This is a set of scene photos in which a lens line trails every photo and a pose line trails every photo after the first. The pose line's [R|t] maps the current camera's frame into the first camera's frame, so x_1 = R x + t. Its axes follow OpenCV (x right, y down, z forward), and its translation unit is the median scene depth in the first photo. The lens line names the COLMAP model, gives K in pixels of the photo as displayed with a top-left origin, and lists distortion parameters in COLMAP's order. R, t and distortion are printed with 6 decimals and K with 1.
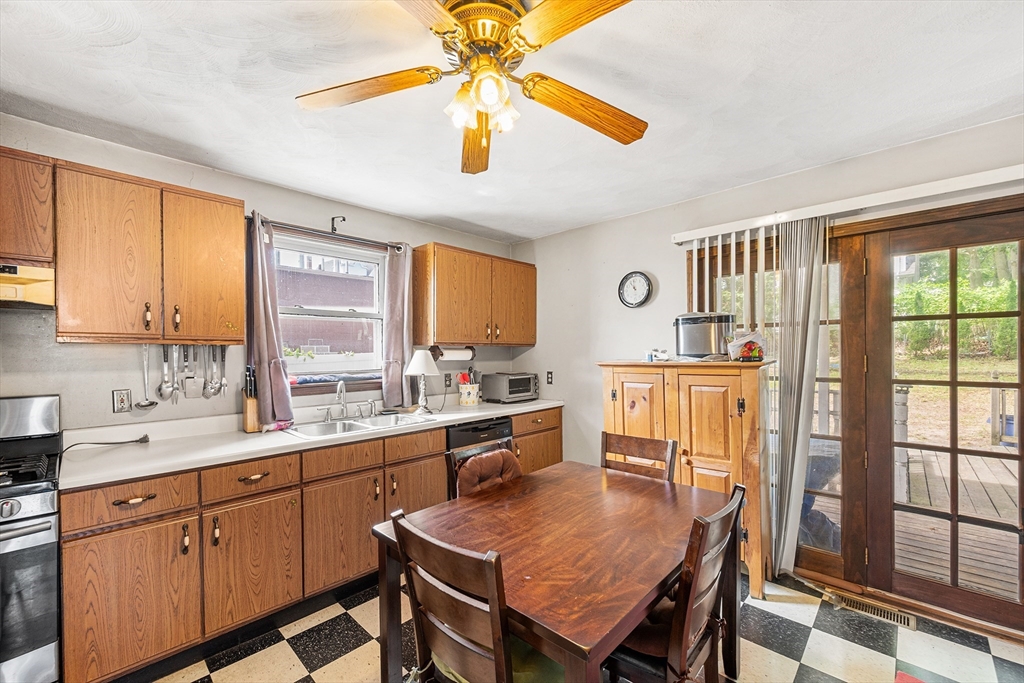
lens RADIAL K [[421.1, 0, 508.9], [0, 421.1, 348.7], [0, 0, 1]] dist [-0.000250, 0.000125]
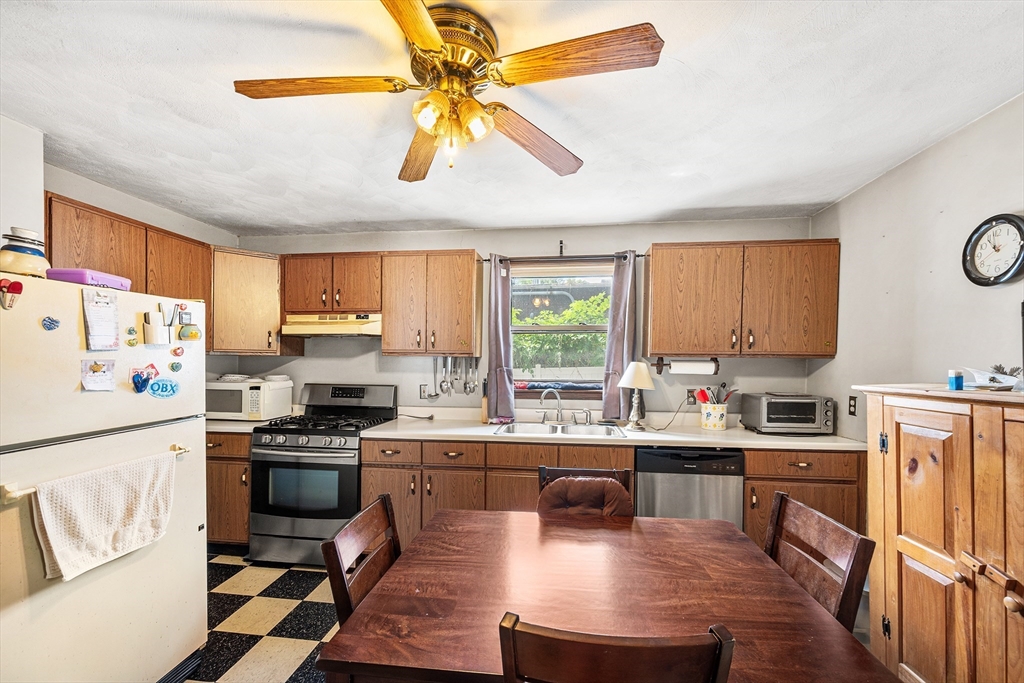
lens RADIAL K [[414.8, 0, 514.4], [0, 414.8, 357.9], [0, 0, 1]] dist [-0.002145, -0.000338]
pose [[0.596239, 0.004527, -0.802794, 0.395489], [-0.004662, 0.999987, 0.002176, -0.006265], [0.802793, 0.002446, 0.596252, 0.243193]]
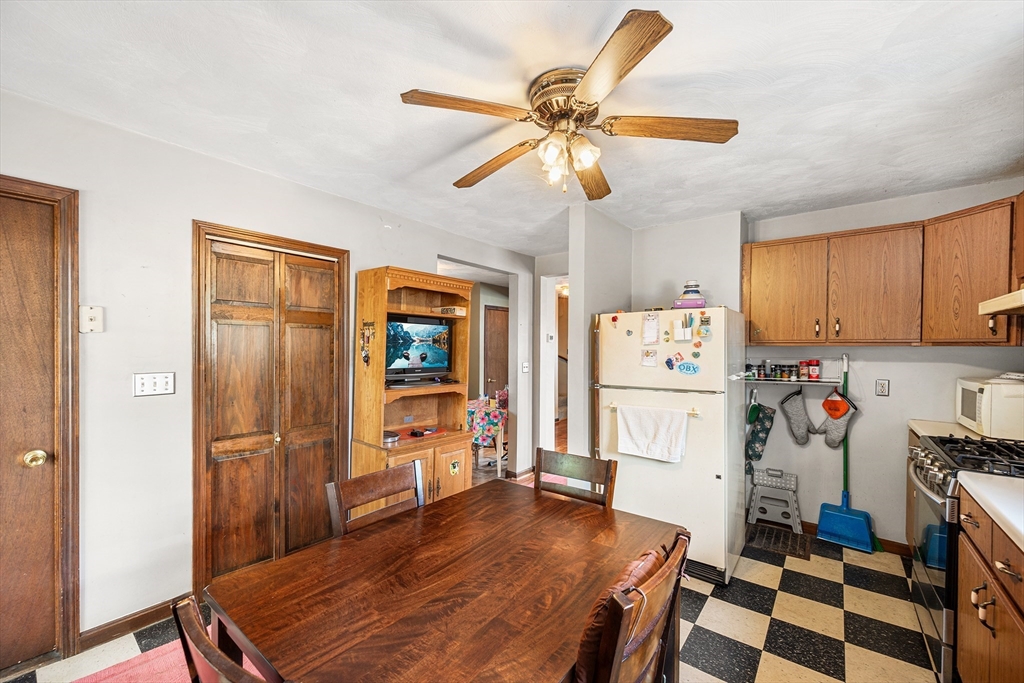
lens RADIAL K [[410.8, 0, 514.5], [0, 410.8, 335.4], [0, 0, 1]] dist [-0.001071, -0.000181]
pose [[-0.995743, -0.003814, -0.092094, 0.097205], [-0.000823, 0.999471, -0.032498, -0.002430], [0.092169, -0.032284, -0.995220, 1.020896]]
